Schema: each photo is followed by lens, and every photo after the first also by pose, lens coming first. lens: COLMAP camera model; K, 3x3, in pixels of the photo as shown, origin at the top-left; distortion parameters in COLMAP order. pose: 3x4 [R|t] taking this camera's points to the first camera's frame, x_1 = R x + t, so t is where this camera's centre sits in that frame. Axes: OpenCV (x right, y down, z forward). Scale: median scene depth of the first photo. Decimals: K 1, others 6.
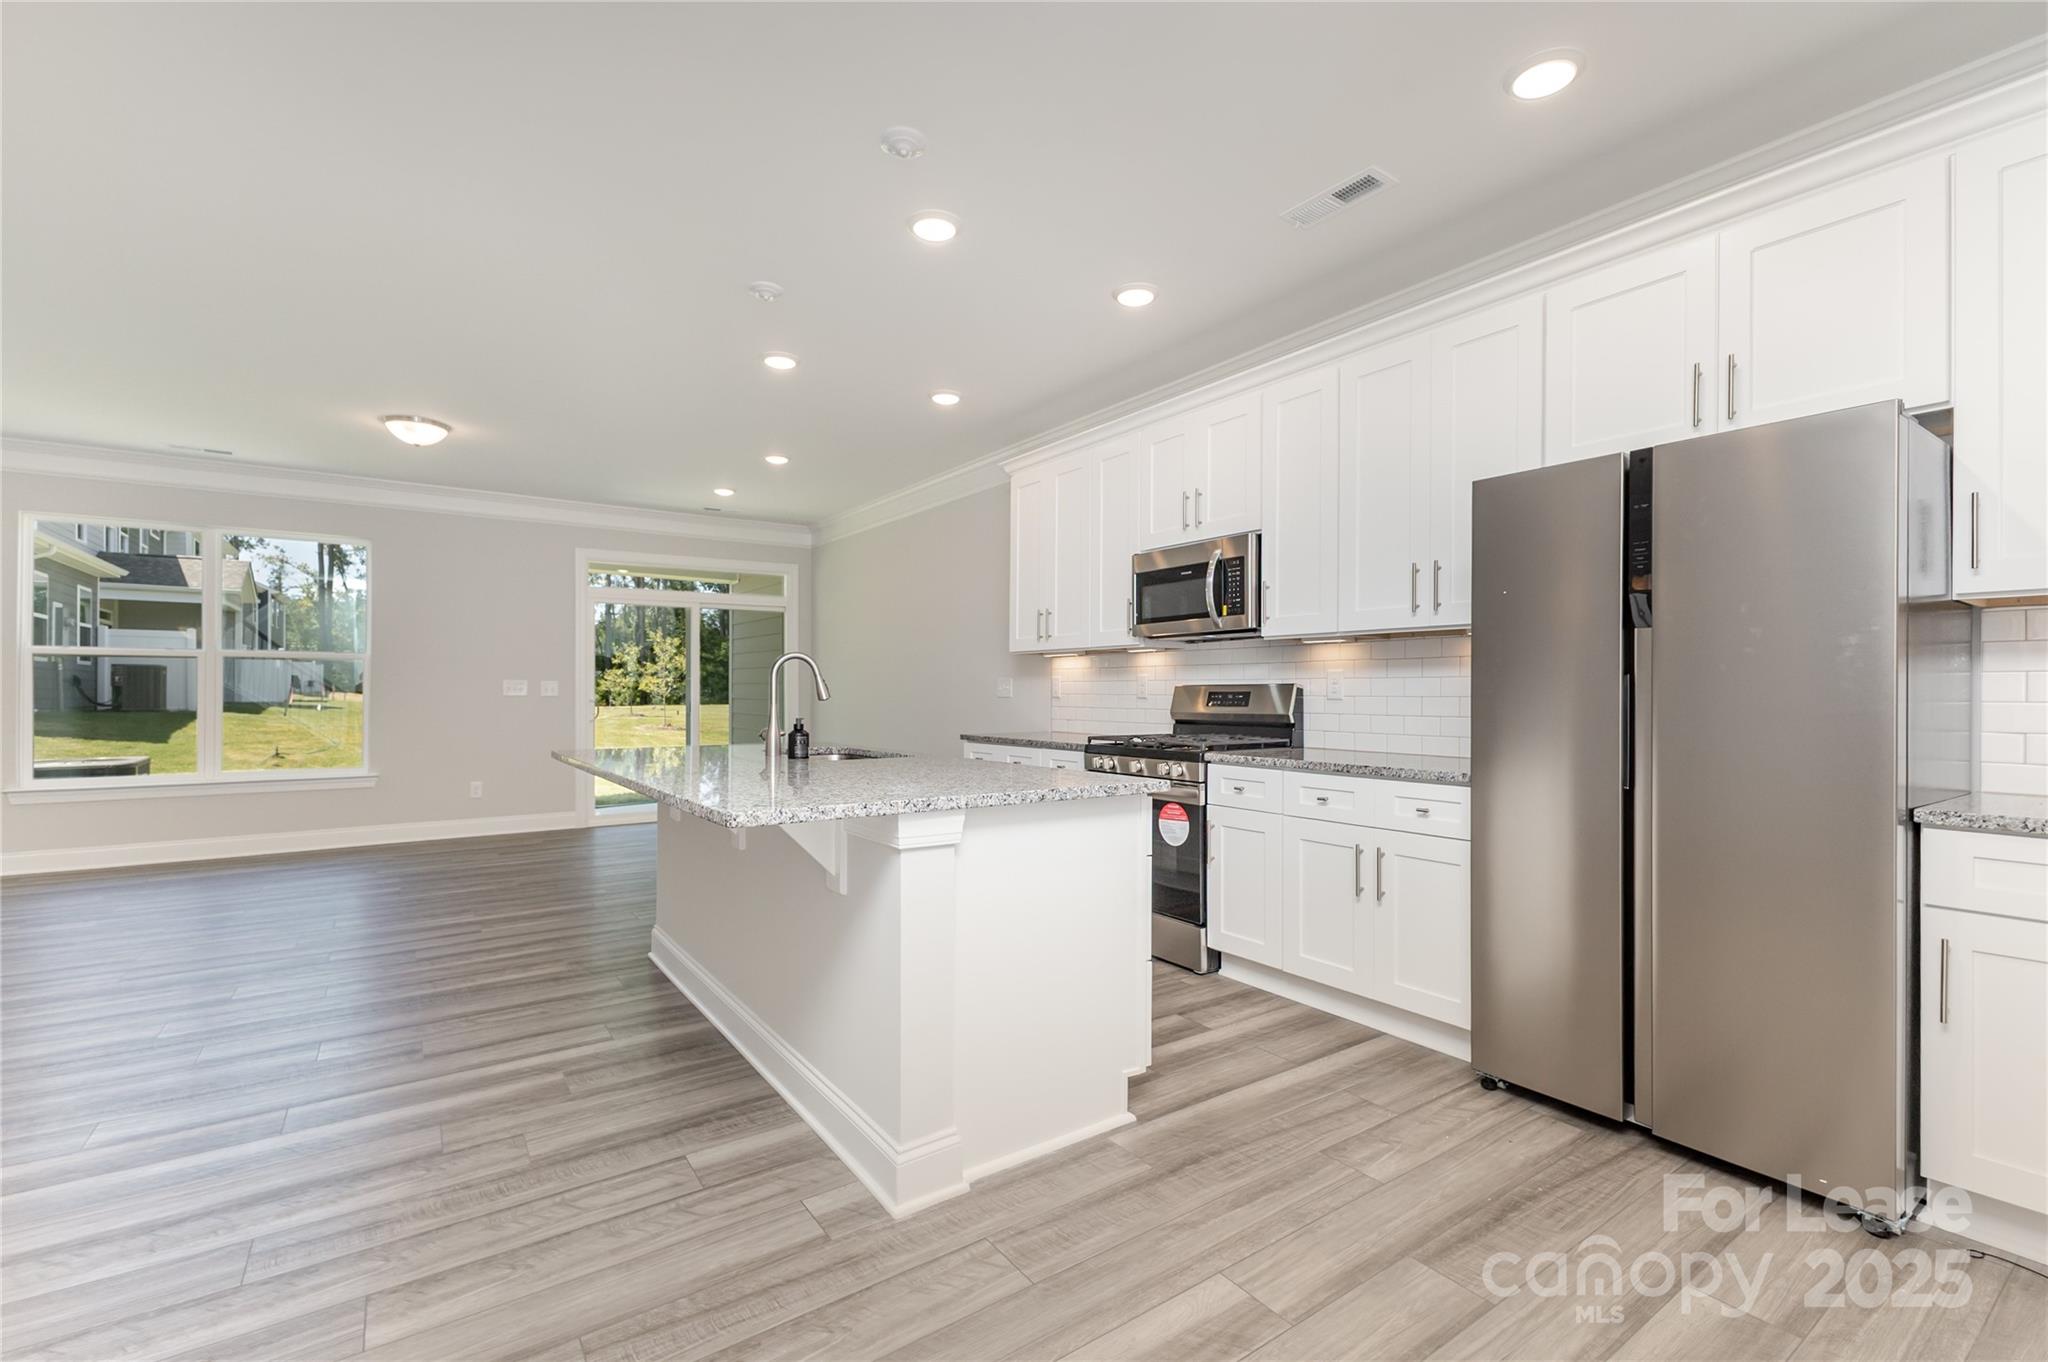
lens RADIAL K [[884.7, 0, 1020.3], [0, 884.7, 692.8], [0, 0, 1]] dist [0.015799, -0.003726]
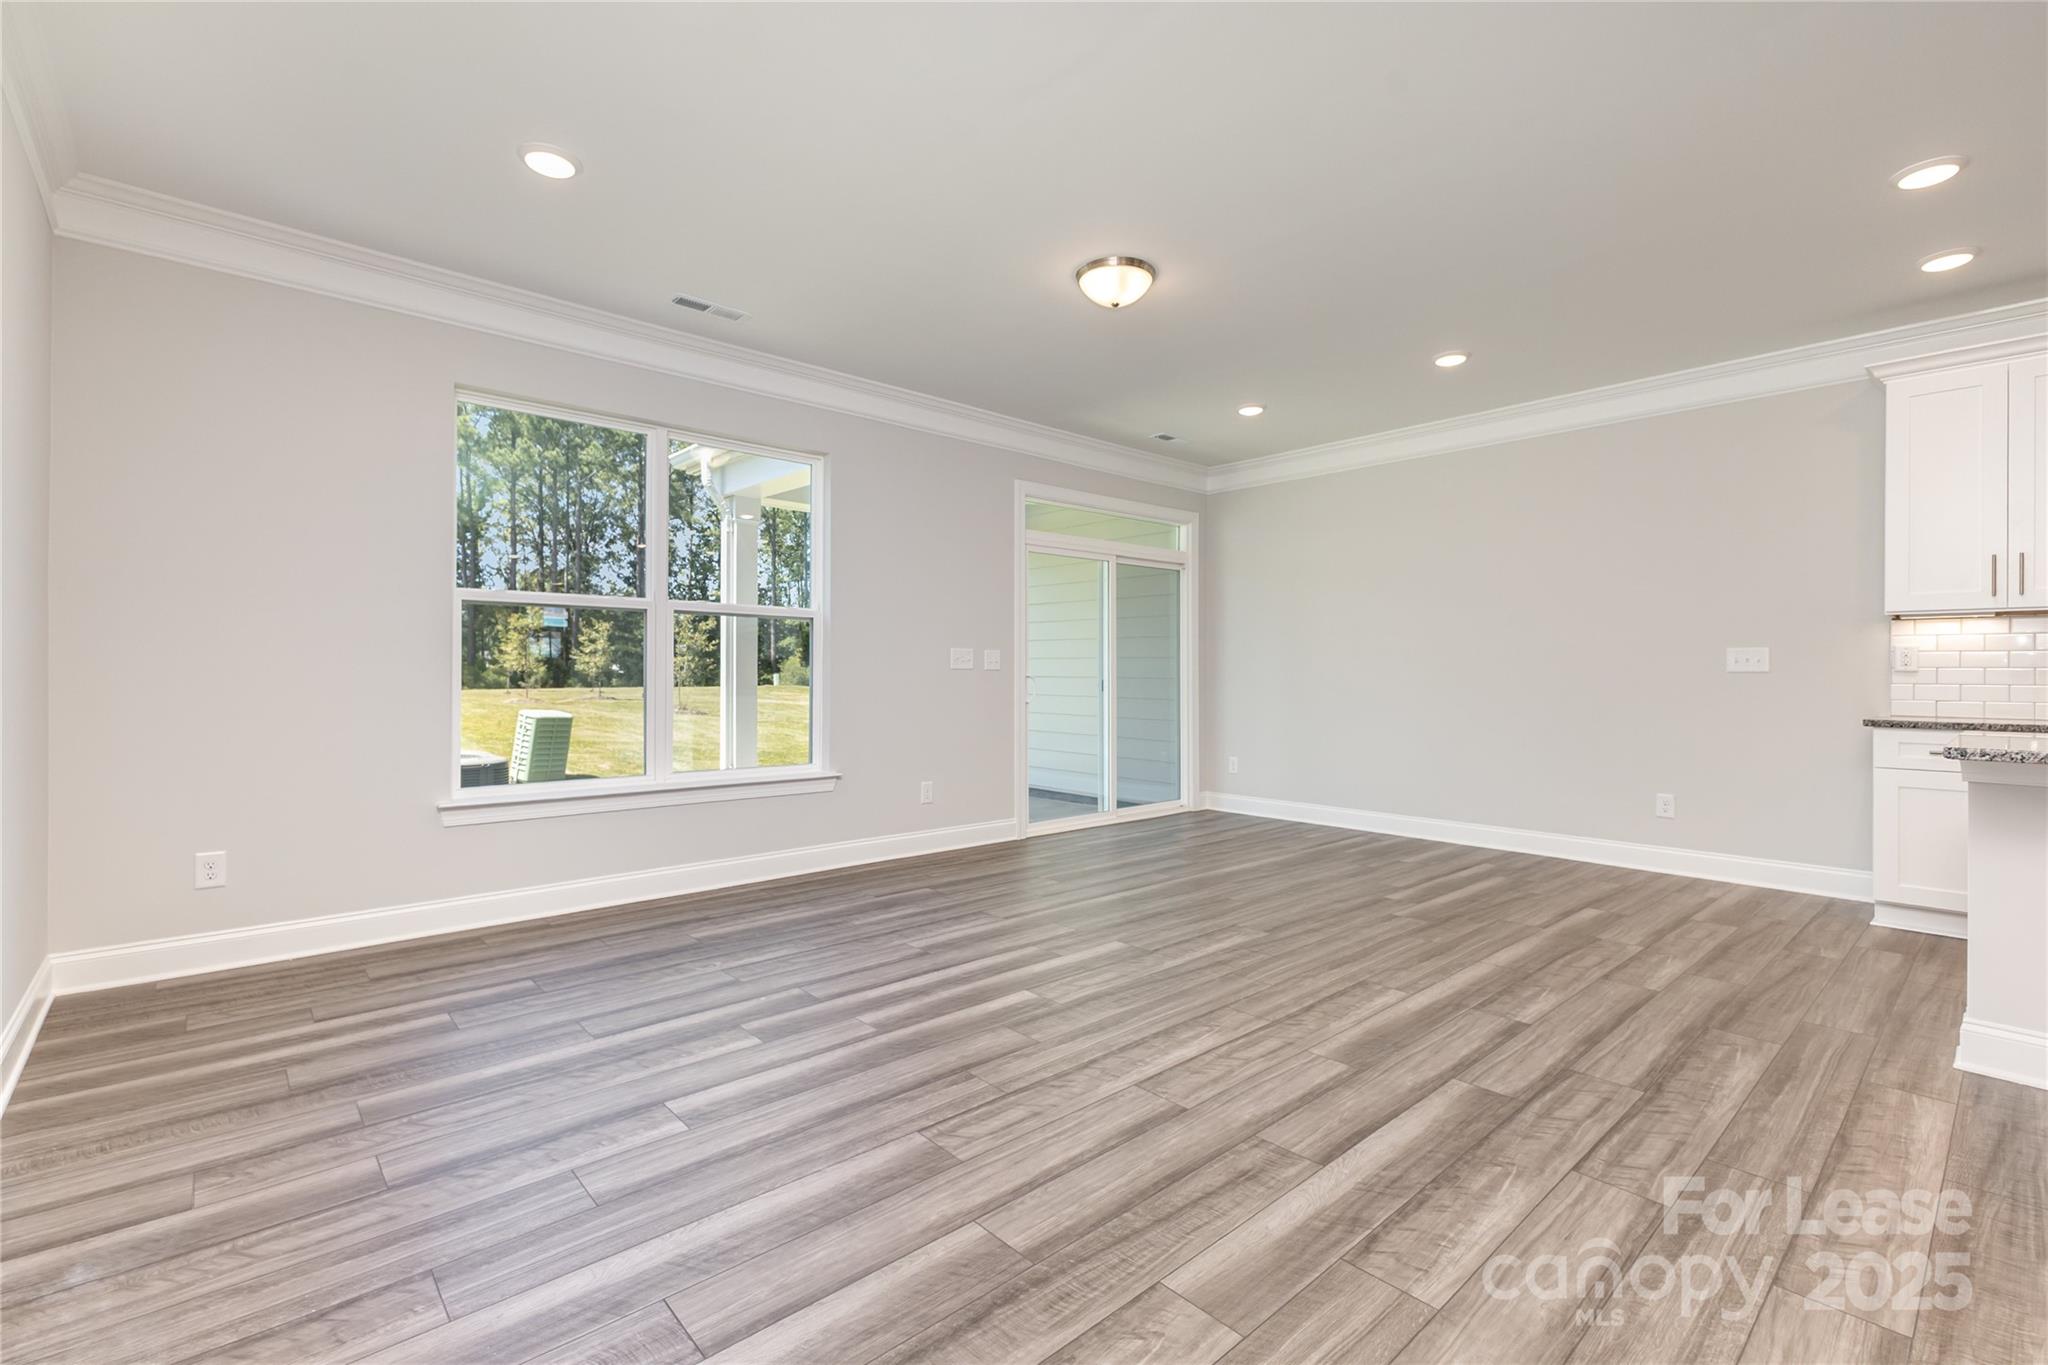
lens RADIAL K [[884.7, 0, 1016.7], [0, 884.7, 682.3], [0, 0, 1]] dist [0.015799, -0.003726]
pose [[0.992962, 0.004675, 0.118341, -1.273737], [-0.005311, 0.999973, 0.005054, 0.021346], [-0.118314, -0.005647, 0.992960, 0.481382]]
